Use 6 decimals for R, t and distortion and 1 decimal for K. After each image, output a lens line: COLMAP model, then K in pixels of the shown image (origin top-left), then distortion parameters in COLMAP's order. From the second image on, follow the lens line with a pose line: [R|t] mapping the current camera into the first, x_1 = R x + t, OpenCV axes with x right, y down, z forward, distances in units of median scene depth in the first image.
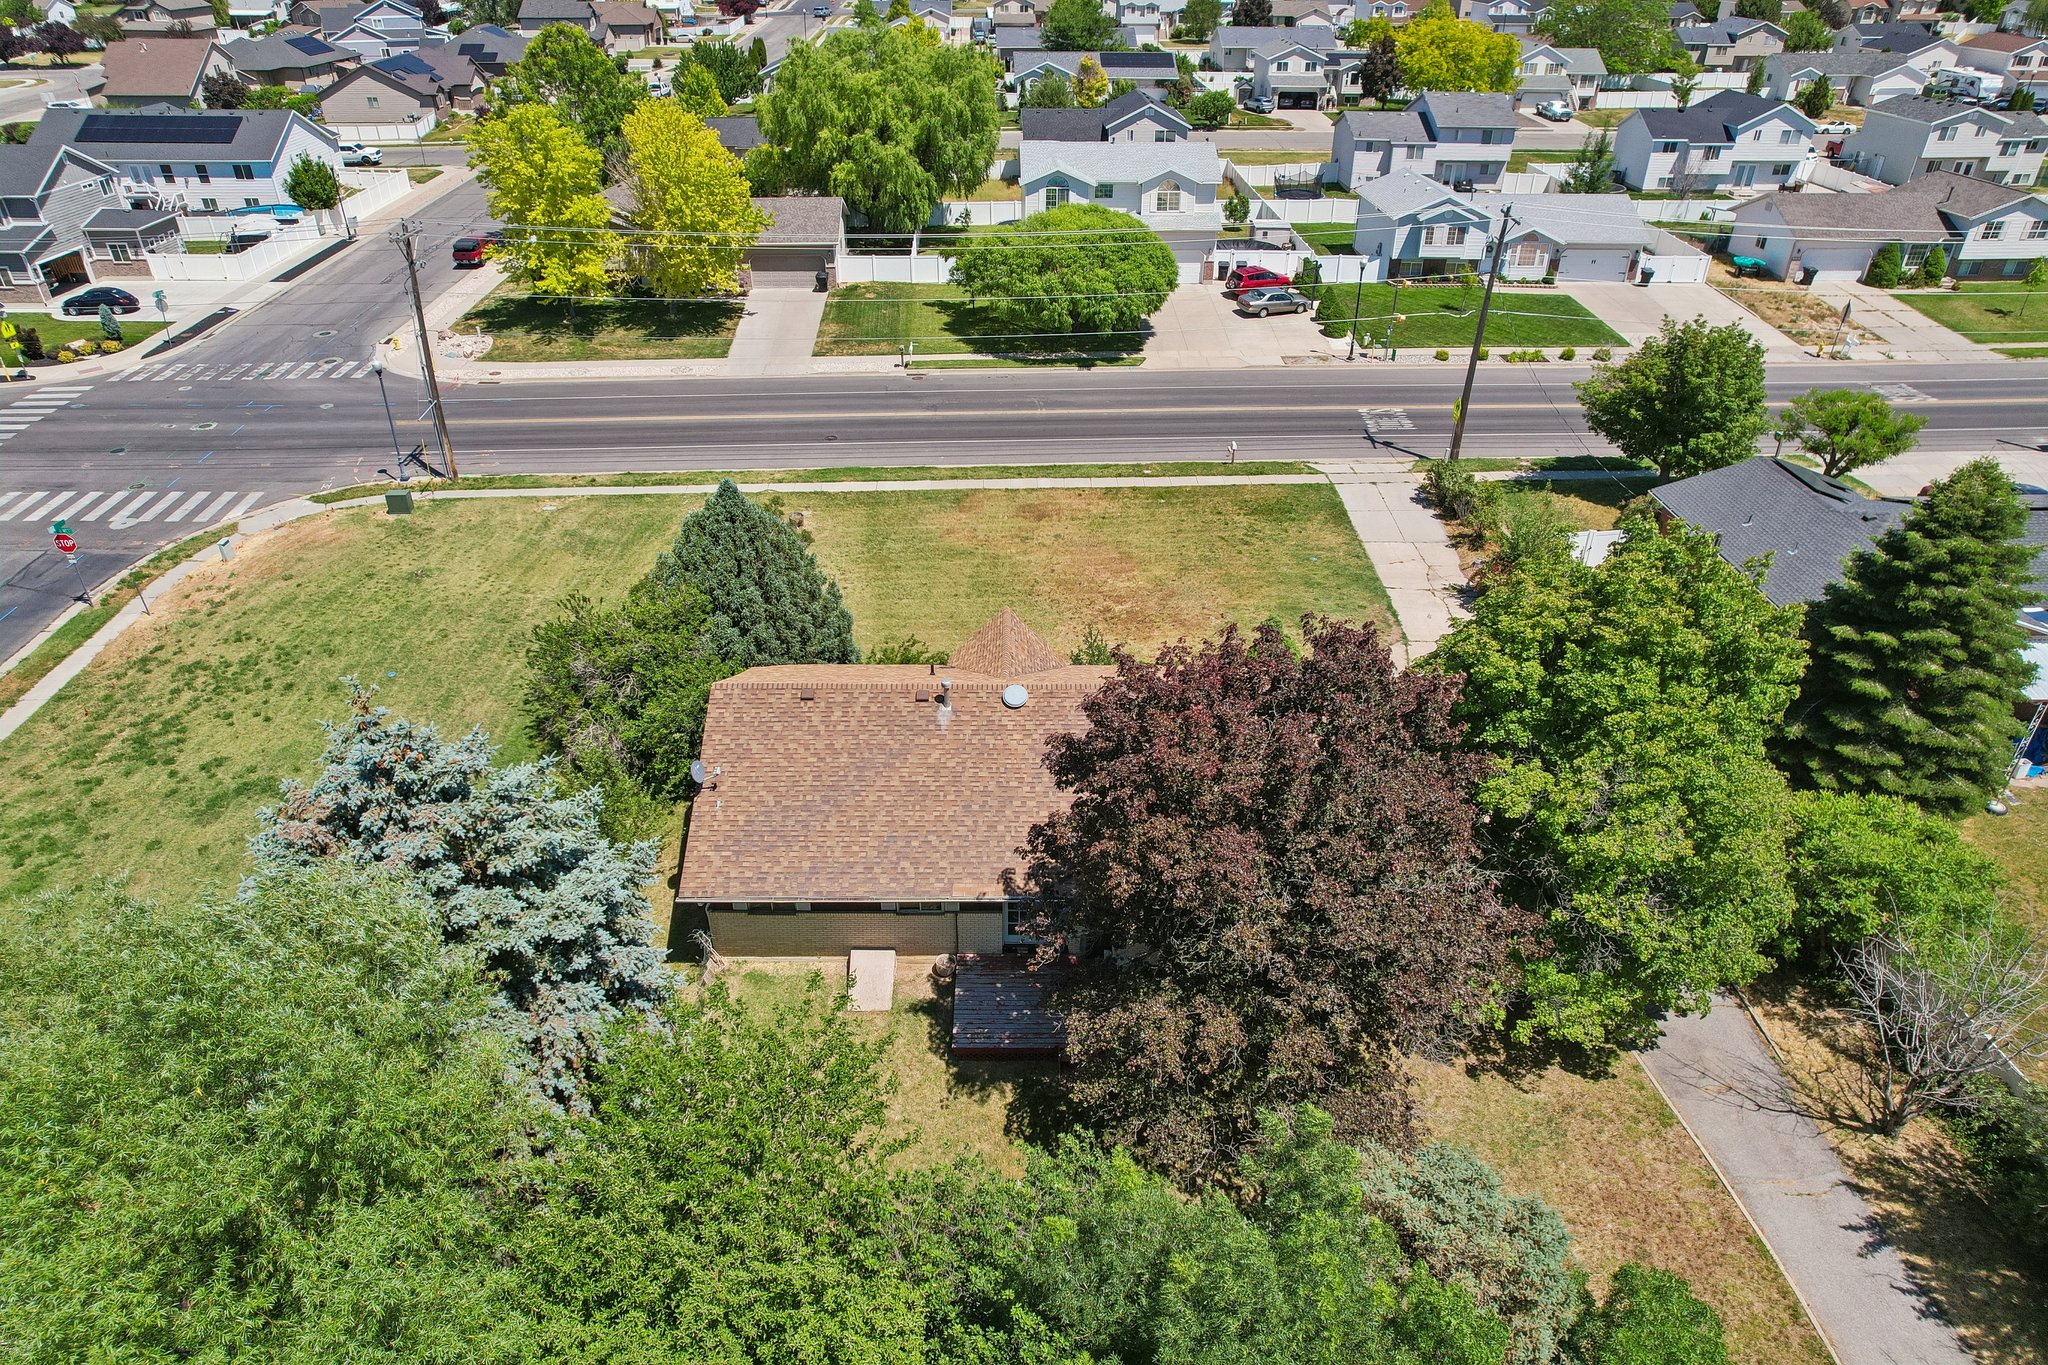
lens RADIAL K [[1309.5, 0, 1028.9], [0, 1309.5, 691.1], [0, 0, 1]] dist [-0.073171, 0.062936]
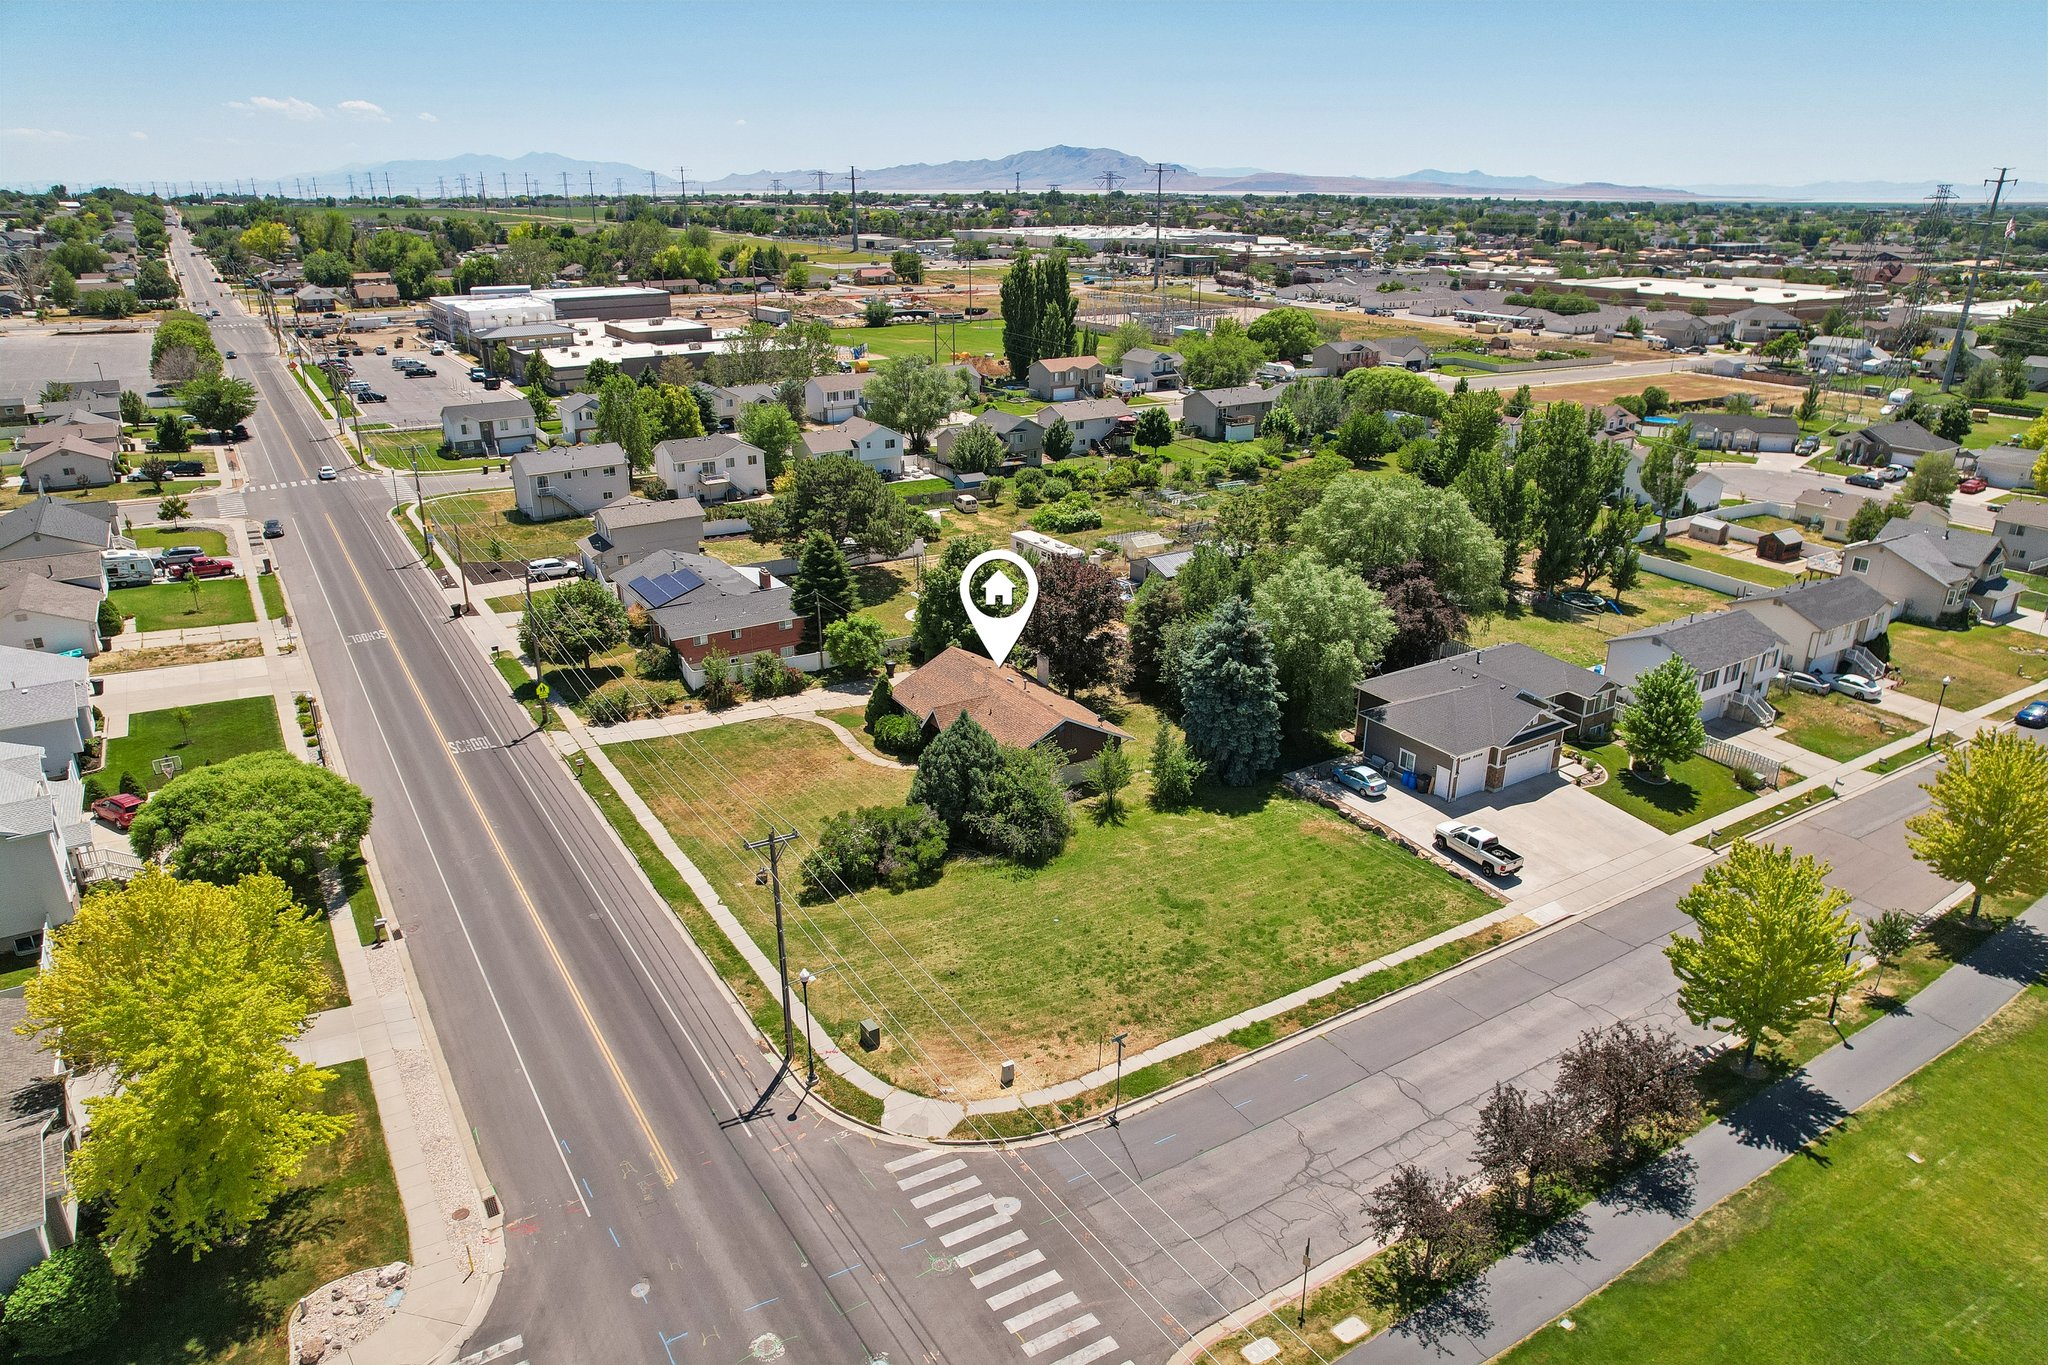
lens RADIAL K [[1319.7, 0, 1024.0], [0, 1319.7, 682.5], [0, 0, 1]] dist [-0.080791, 0.071584]
pose [[-0.505379, -0.313812, 0.803812, -0.936071], [0.449389, 0.699512, 0.555637, -0.630345], [-0.736642, 0.642032, -0.212495, 0.661119]]
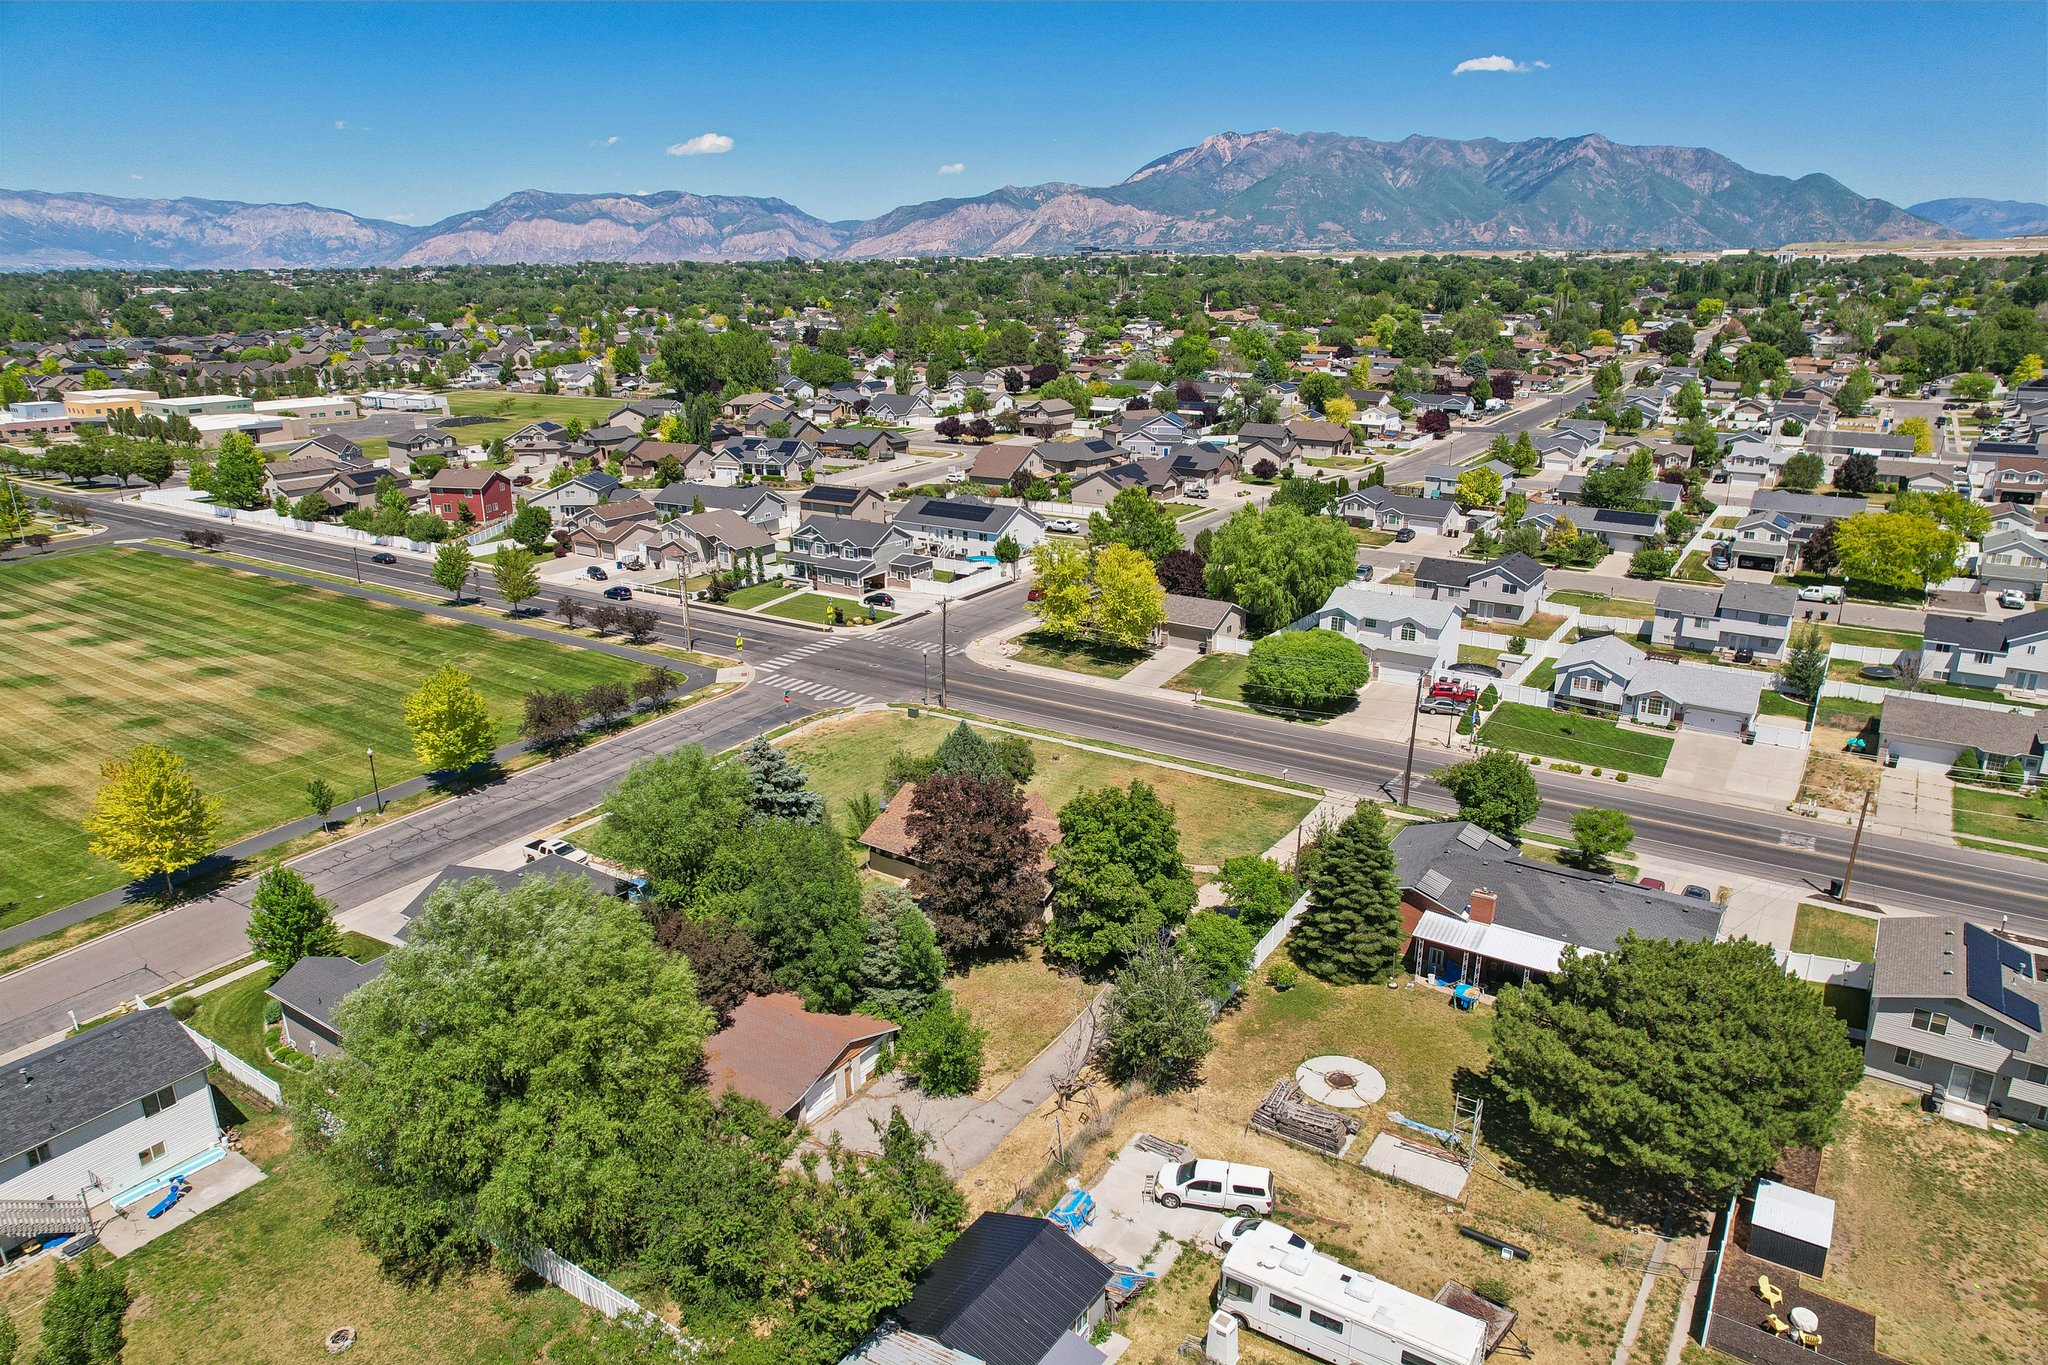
lens RADIAL K [[1319.7, 0, 1024.0], [0, 1319.7, 682.5], [0, 0, 1]] dist [-0.080791, 0.071584]
pose [[0.807448, 0.170773, -0.564681, 0.656964], [-0.302999, 0.941337, -0.148582, 0.059298], [0.506181, 0.291070, 0.811824, -0.533845]]
